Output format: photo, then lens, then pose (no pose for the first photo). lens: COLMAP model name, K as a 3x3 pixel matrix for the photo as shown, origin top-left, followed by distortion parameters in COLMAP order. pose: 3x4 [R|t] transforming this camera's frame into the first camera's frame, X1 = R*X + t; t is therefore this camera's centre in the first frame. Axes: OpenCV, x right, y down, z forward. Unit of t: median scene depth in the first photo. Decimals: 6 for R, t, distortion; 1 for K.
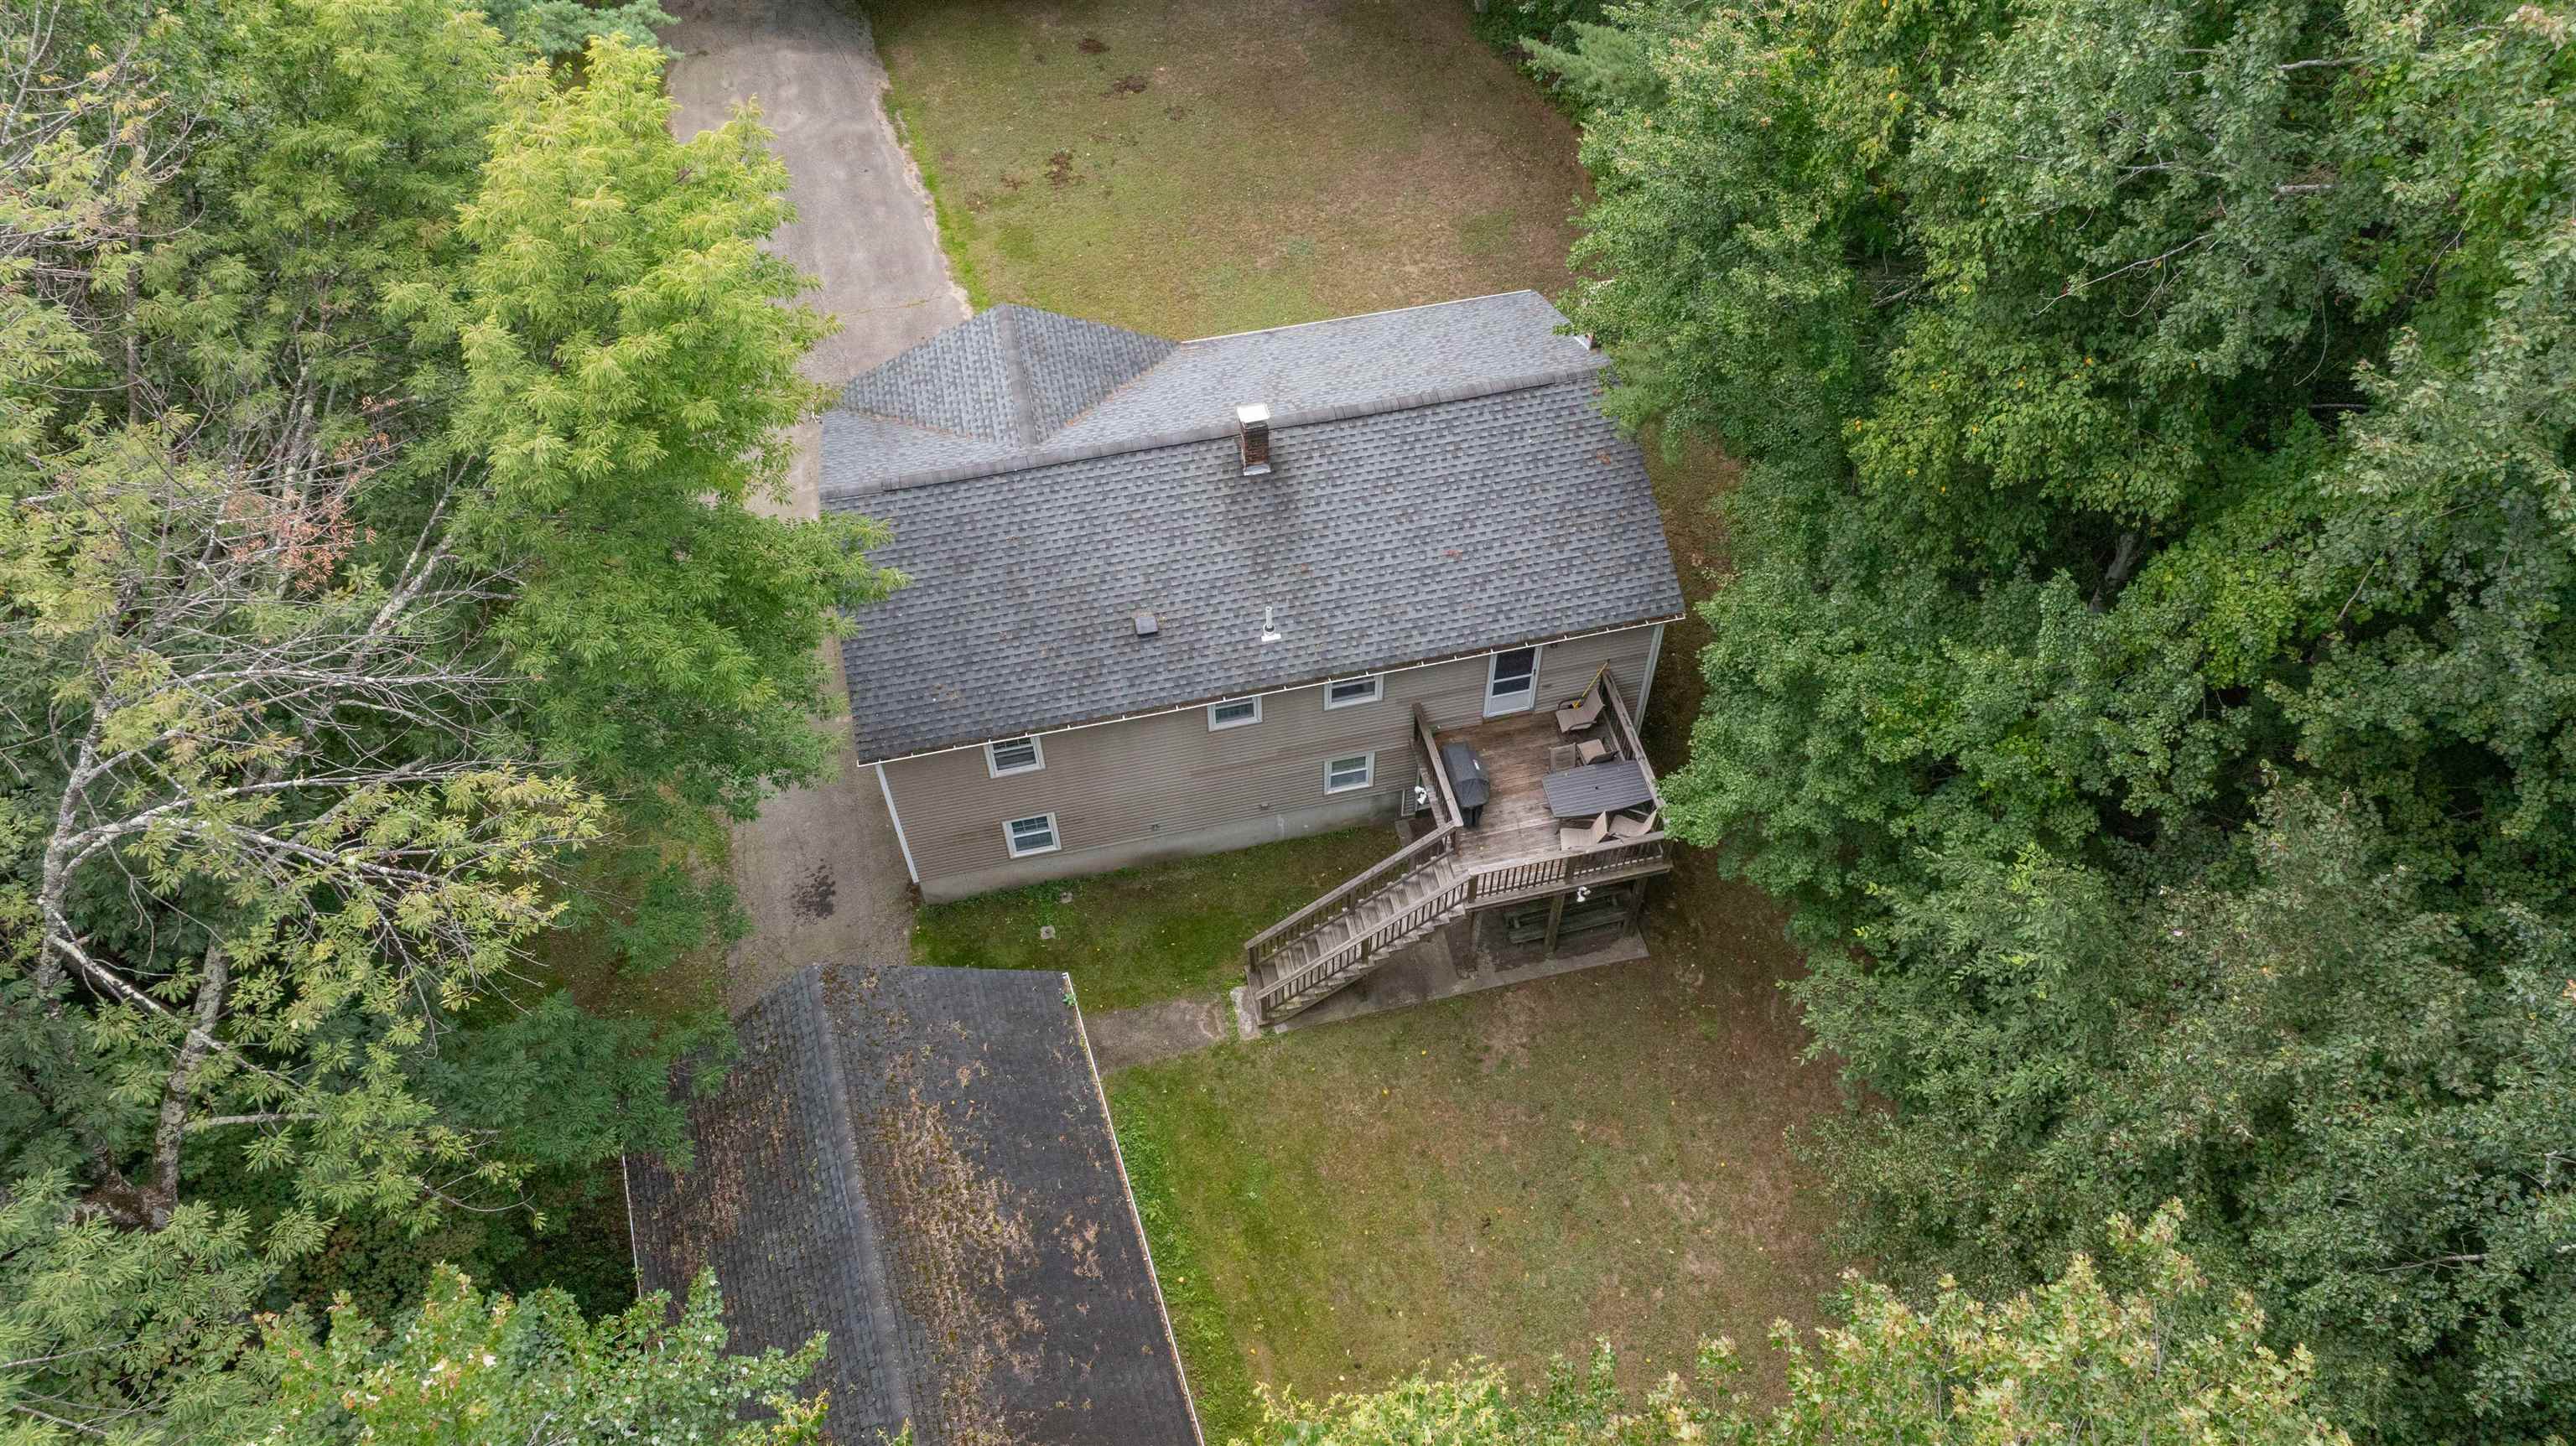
lens RADIAL K [[1811.4, 0, 1306.4], [0, 1811.4, 710.1], [0, 0, 1]] dist [-0.020342, 0.000629]
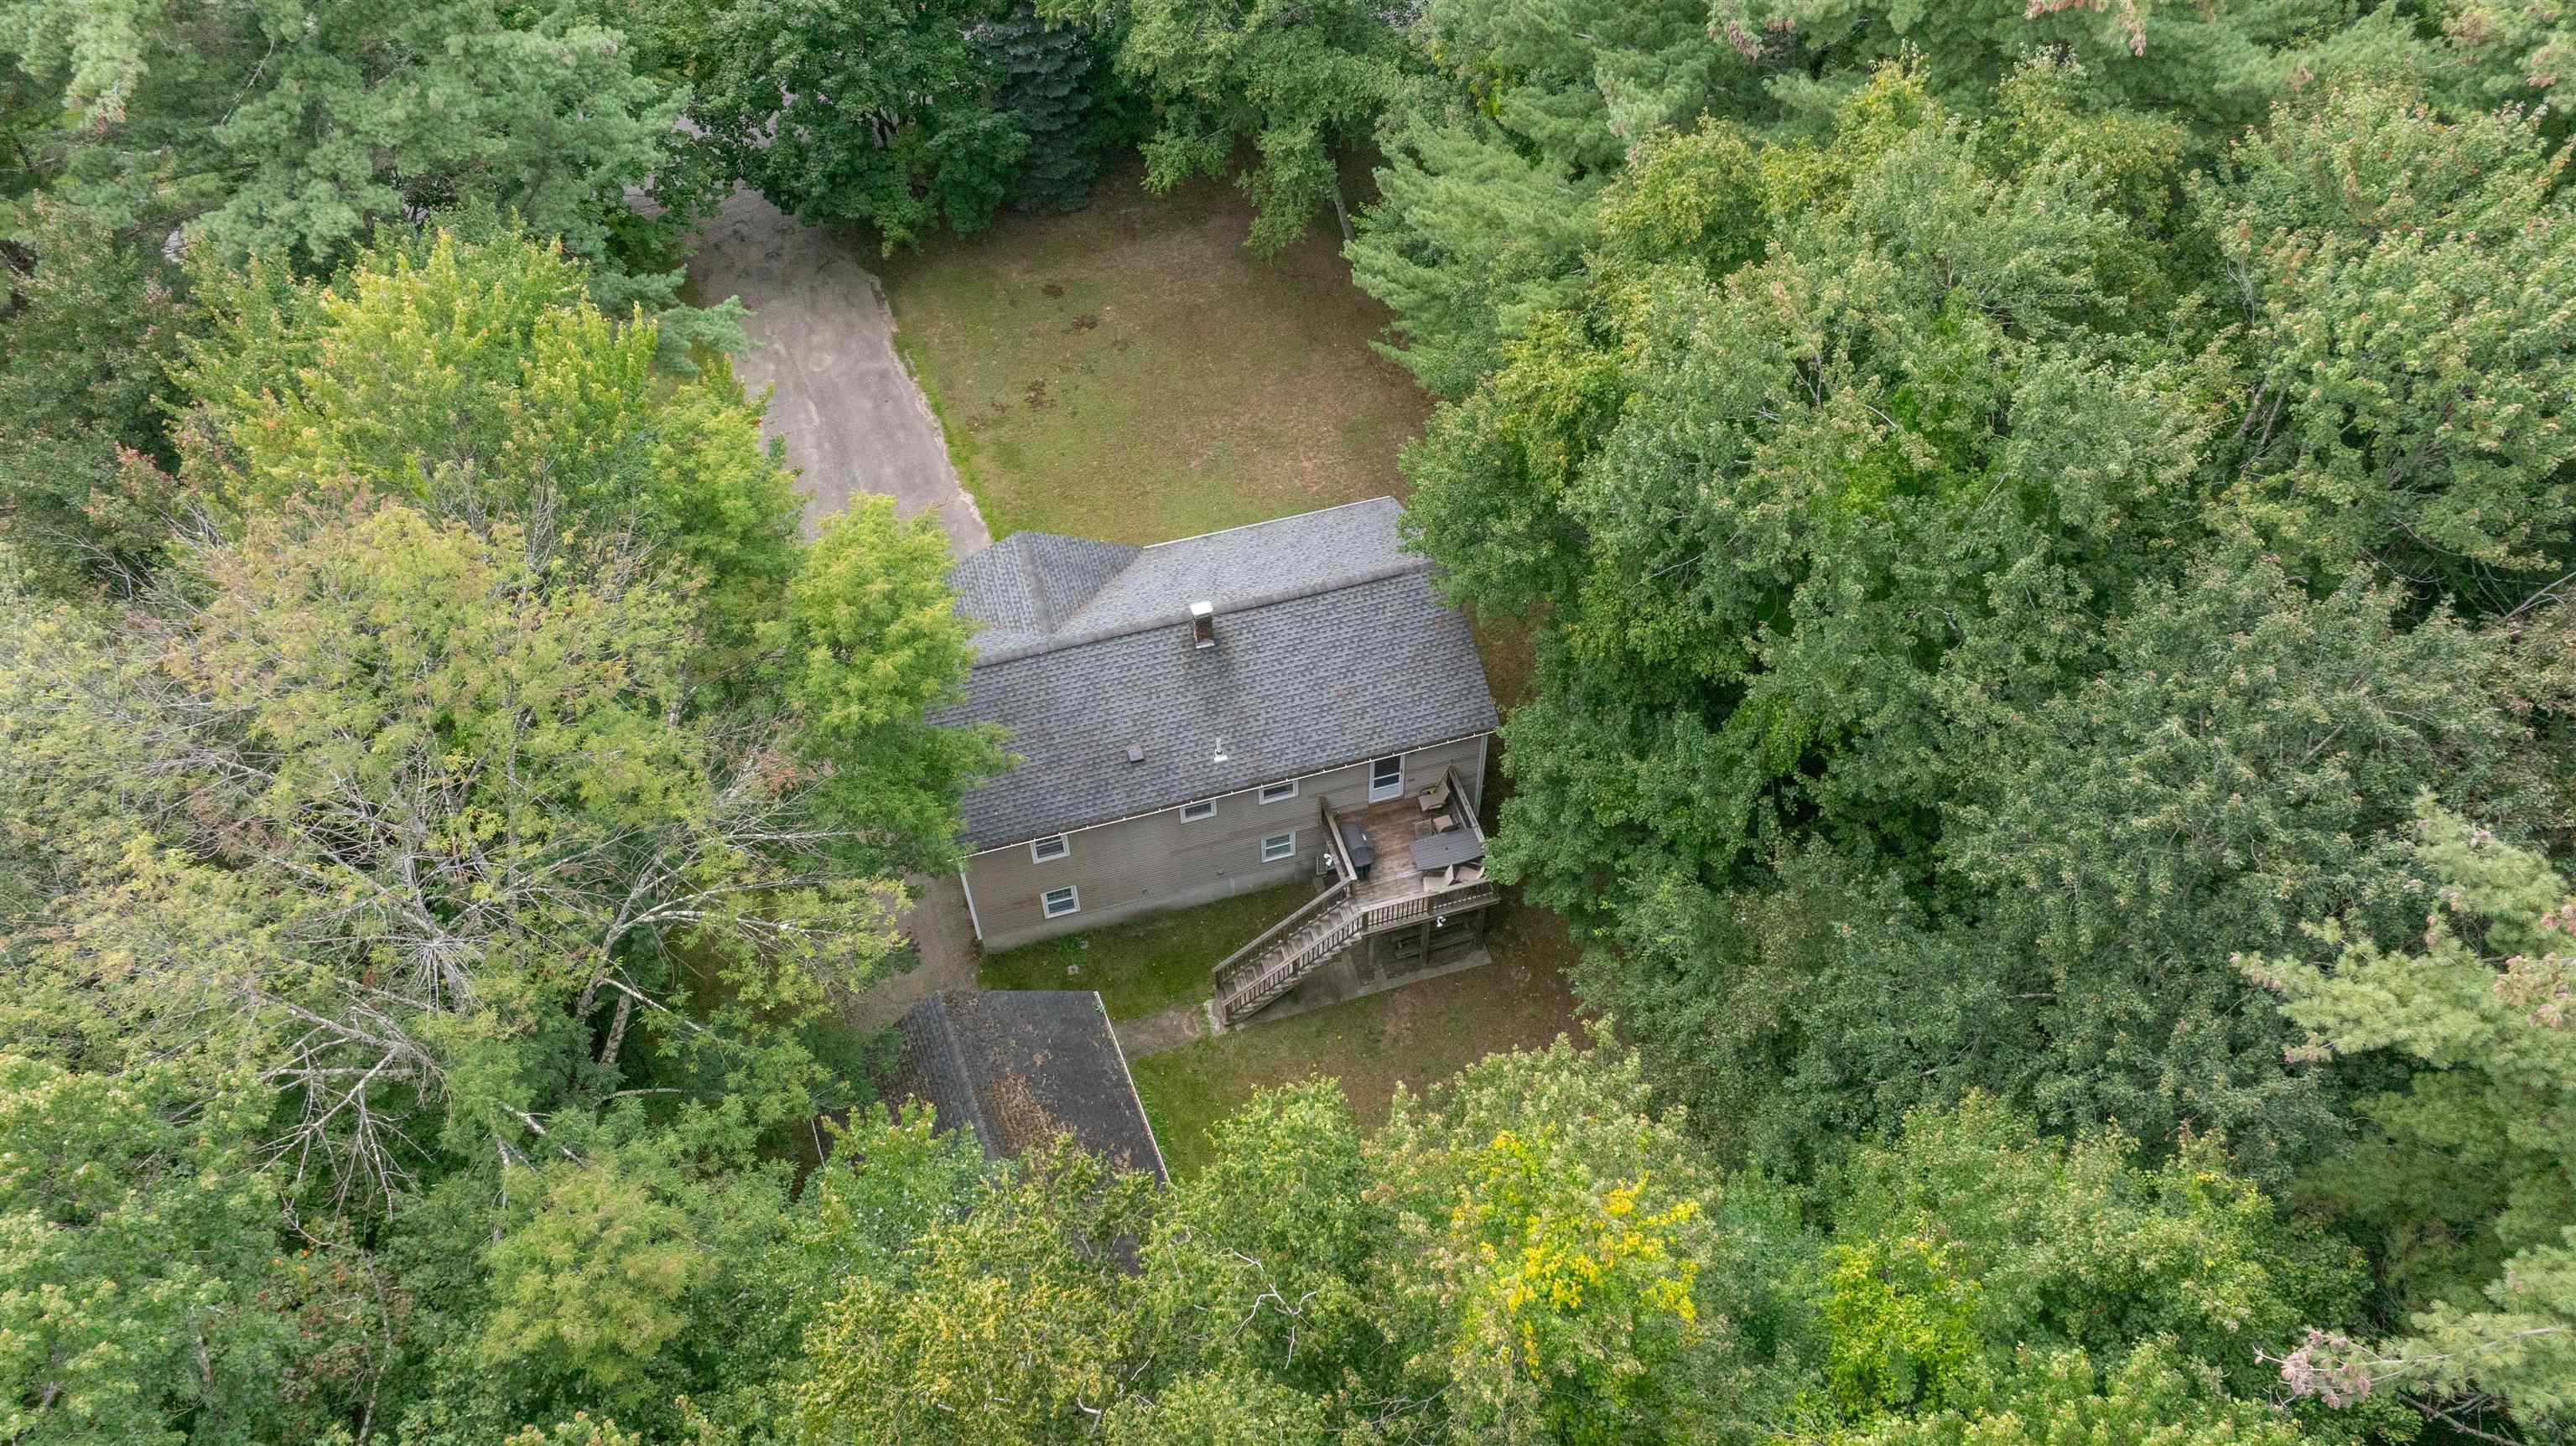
lens RADIAL K [[1811.4, 0, 1306.4], [0, 1811.4, 710.1], [0, 0, 1]] dist [-0.020342, 0.000629]
pose [[0.997962, -0.050016, 0.039628, -0.006032], [0.051270, 0.998194, -0.031292, -0.029029], [-0.037991, 0.033260, 0.998724, -0.466816]]
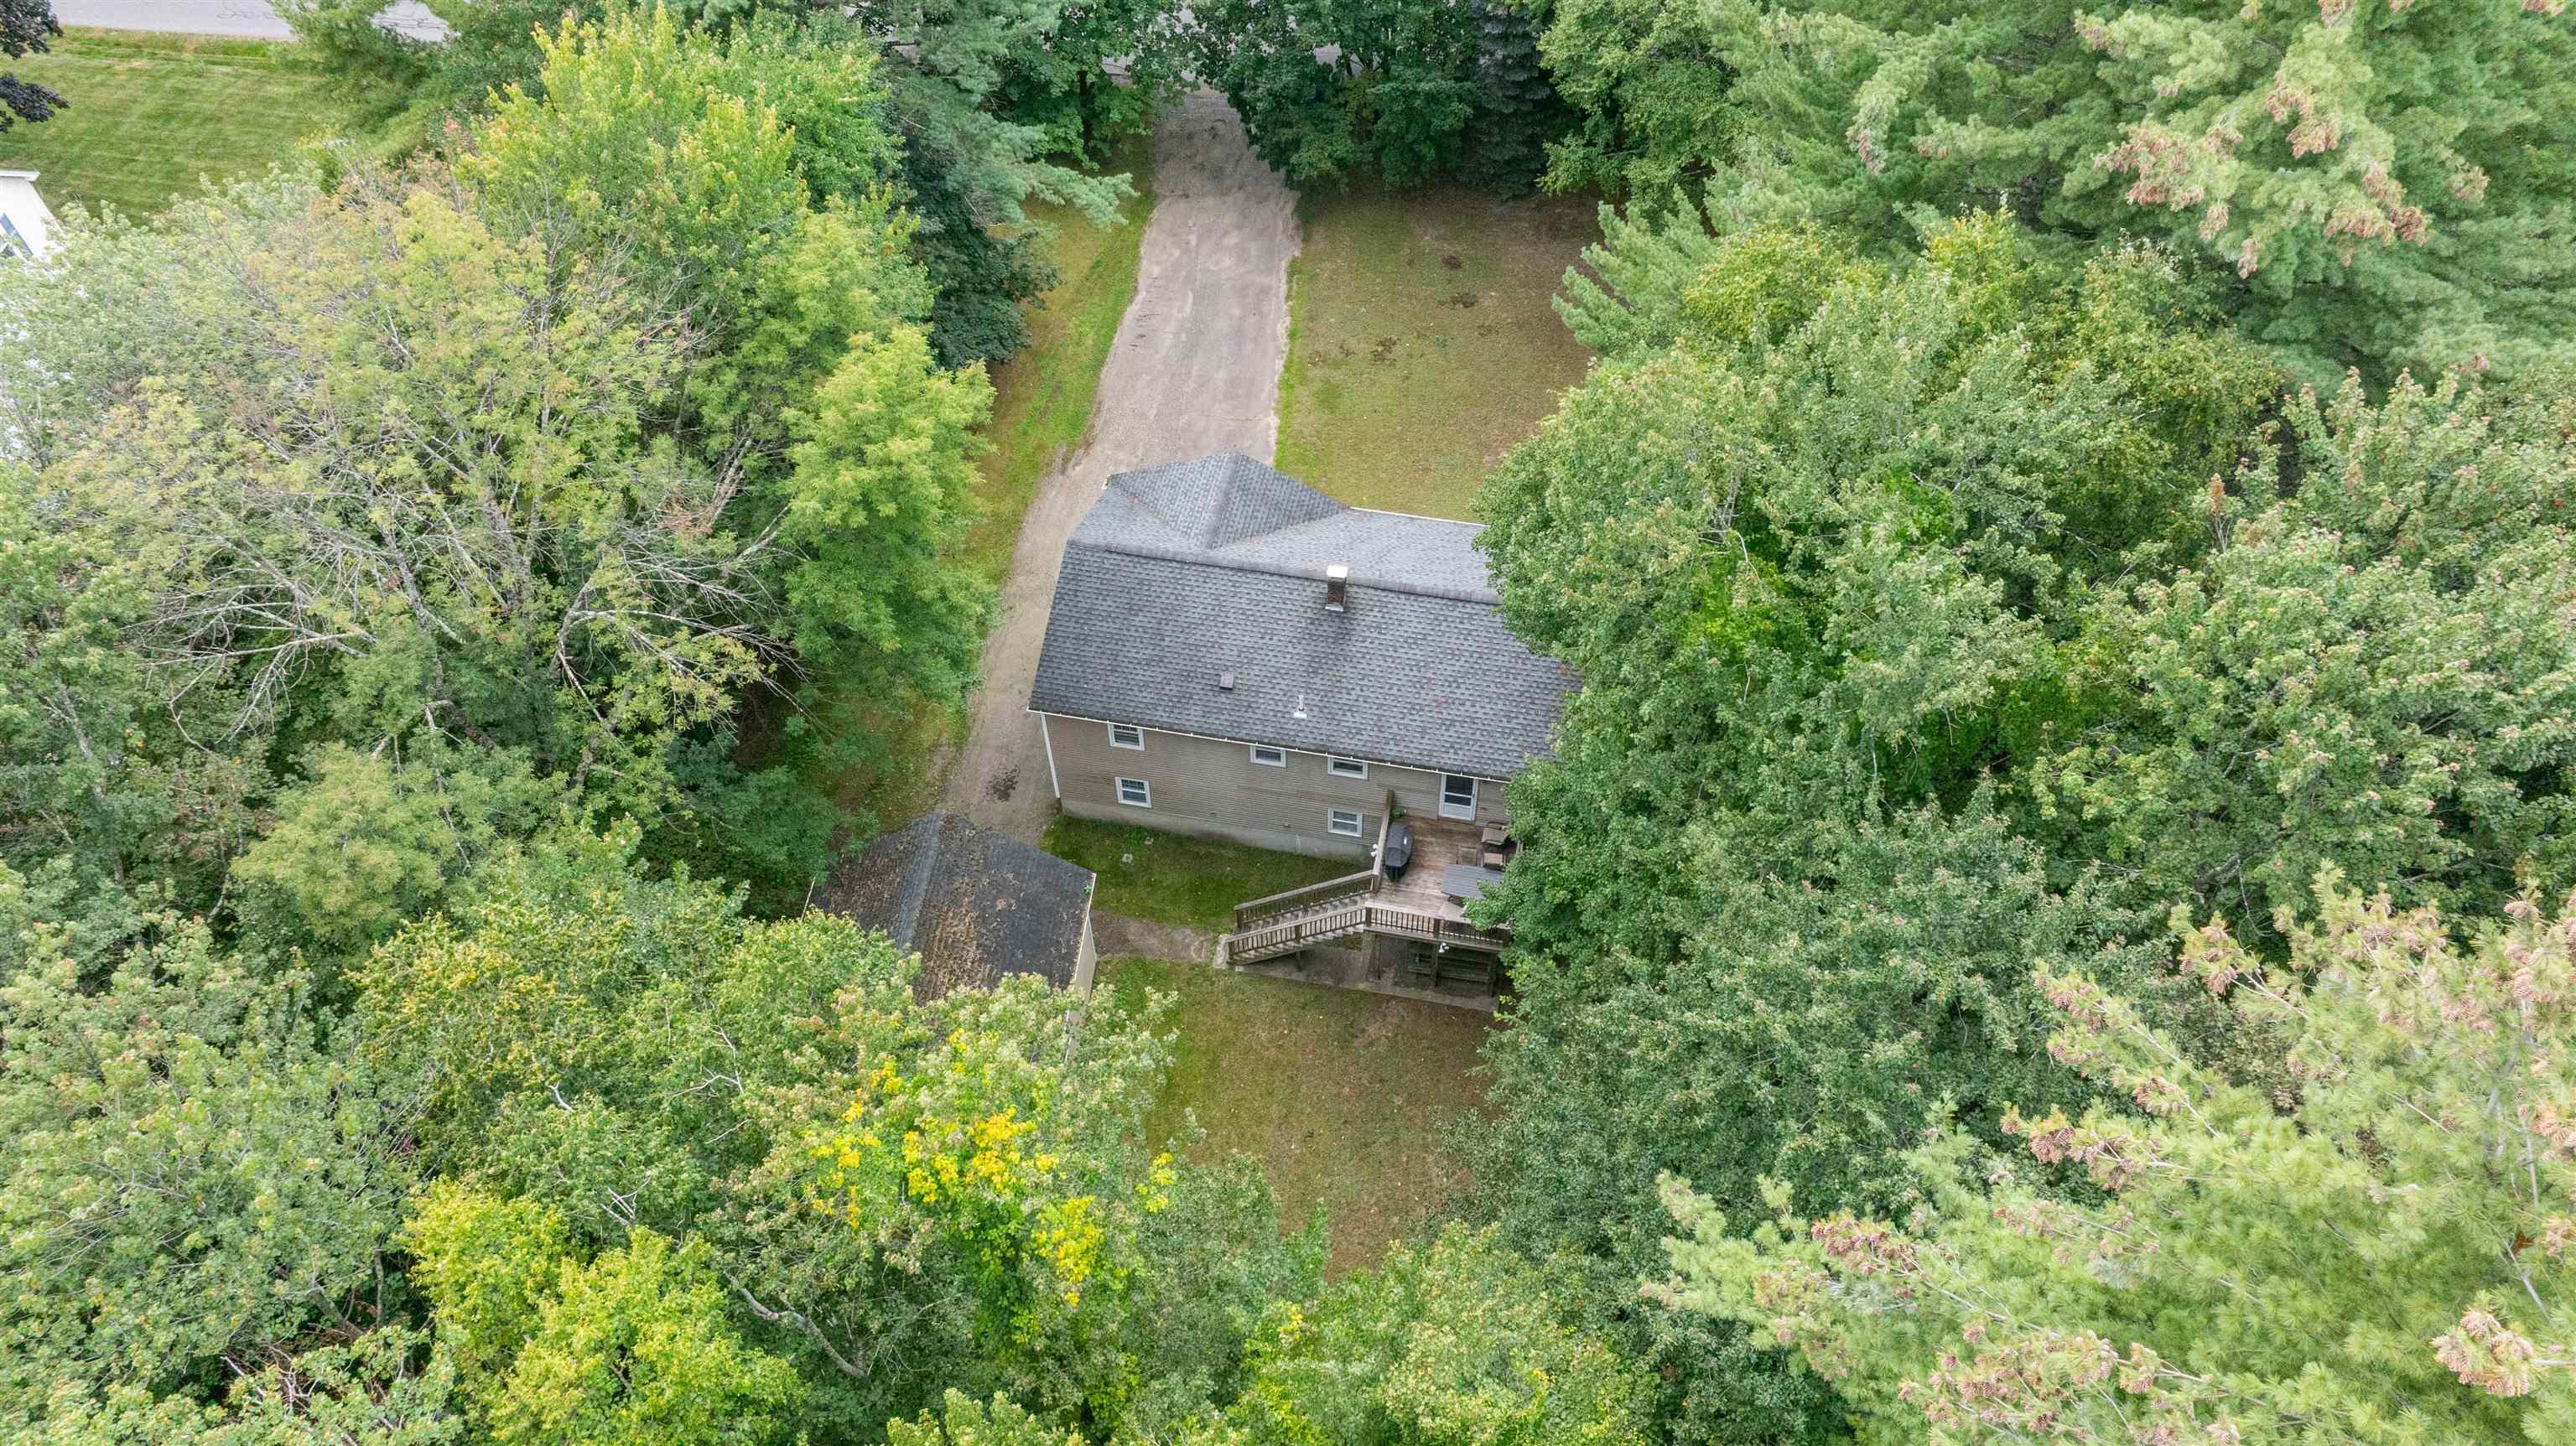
lens RADIAL K [[1811.4, 0, 1306.4], [0, 1811.4, 710.1], [0, 0, 1]] dist [-0.020342, 0.000629]
pose [[0.914850, 0.309589, -0.259236, 0.366136], [-0.317923, 0.948061, 0.010254, -0.059693], [0.248946, 0.073036, 0.965760, -0.449949]]
